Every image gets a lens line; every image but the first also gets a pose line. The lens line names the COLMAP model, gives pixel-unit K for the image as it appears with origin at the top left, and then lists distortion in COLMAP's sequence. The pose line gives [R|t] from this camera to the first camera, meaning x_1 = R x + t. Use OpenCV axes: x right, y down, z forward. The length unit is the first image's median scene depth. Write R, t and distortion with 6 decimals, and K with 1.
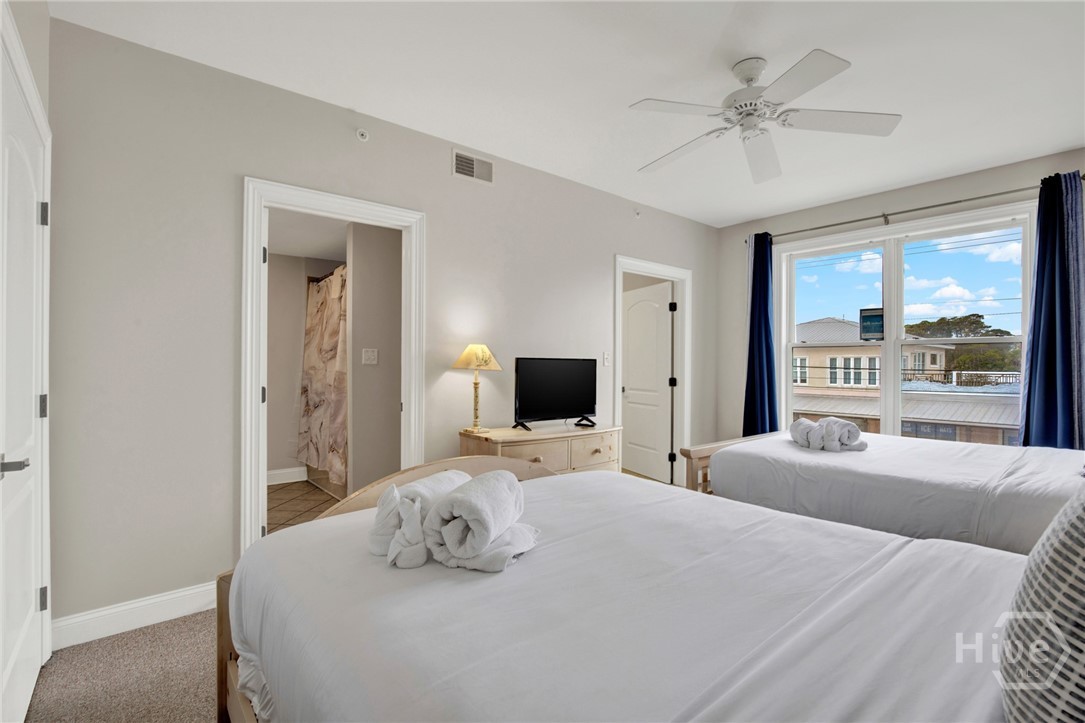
lens RADIAL K [[507.9, 0, 545.9], [0, 507.9, 361.2], [0, 0, 1]] dist [-0.020004, -0.000865]
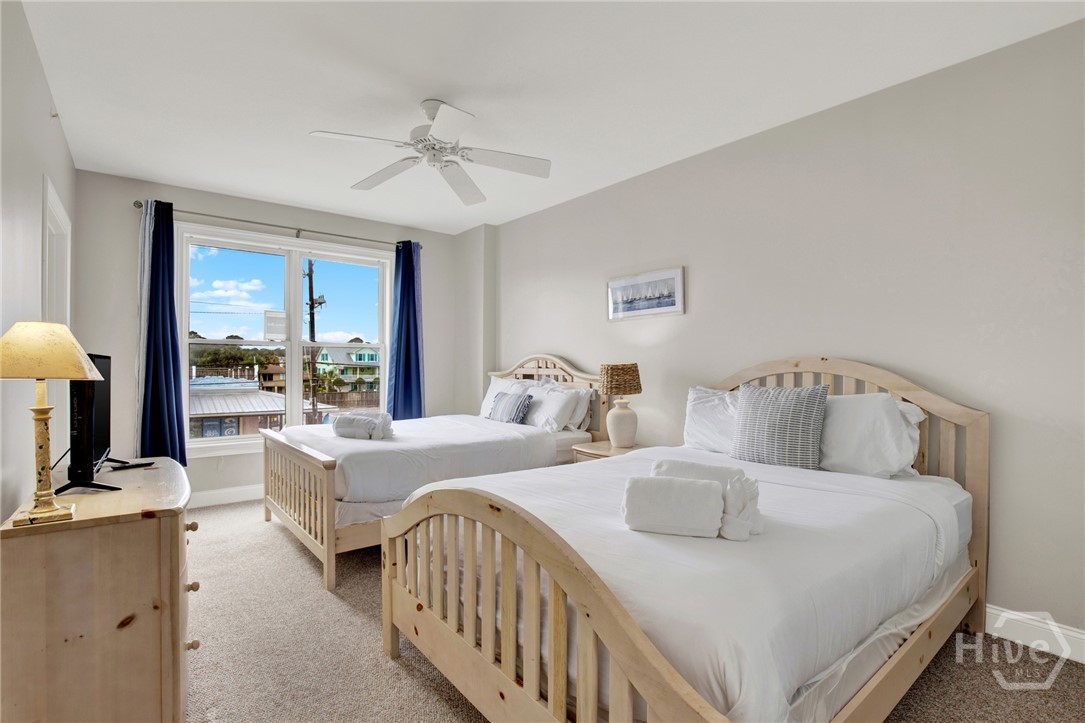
lens RADIAL K [[507.9, 0, 546.8], [0, 507.9, 364.3], [0, 0, 1]] dist [-0.020004, -0.000865]
pose [[0.009496, -0.006096, 0.999936, -0.378016], [-0.008755, 0.999943, 0.006179, -0.002218], [-0.999917, -0.008813, 0.009443, 0.374395]]
